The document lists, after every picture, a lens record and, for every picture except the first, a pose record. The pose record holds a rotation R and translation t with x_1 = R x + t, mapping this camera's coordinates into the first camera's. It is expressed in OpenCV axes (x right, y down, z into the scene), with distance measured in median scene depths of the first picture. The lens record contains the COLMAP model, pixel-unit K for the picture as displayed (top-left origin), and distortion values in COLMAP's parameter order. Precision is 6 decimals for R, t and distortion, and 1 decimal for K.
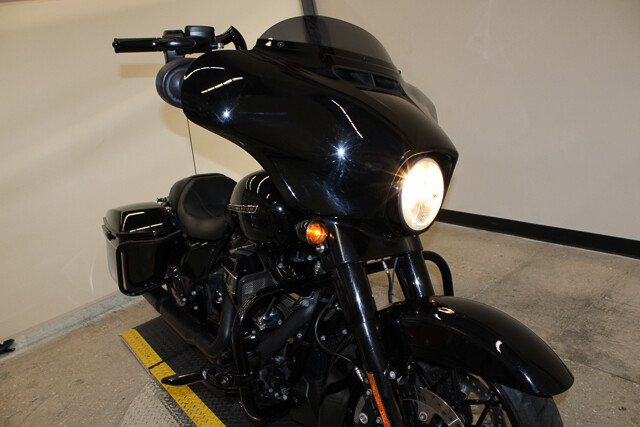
lens RADIAL K [[522.8, 0, 321.3], [0, 522.8, 221.8], [0, 0, 1]] dist [-0.172520, 0.143778]
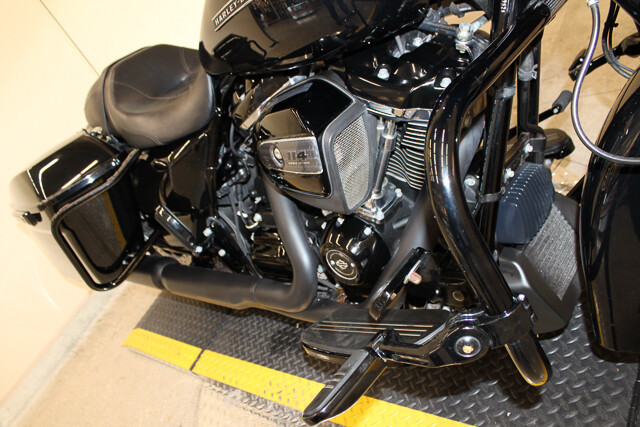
lens RADIAL K [[522.8, 0, 321.3], [0, 522.8, 221.8], [0, 0, 1]] dist [-0.172520, 0.143778]
pose [[0.886731, -0.457110, 0.068979, -0.151618], [0.434915, 0.875472, 0.210706, 0.053918], [-0.156705, -0.156840, 0.975113, 0.364901]]
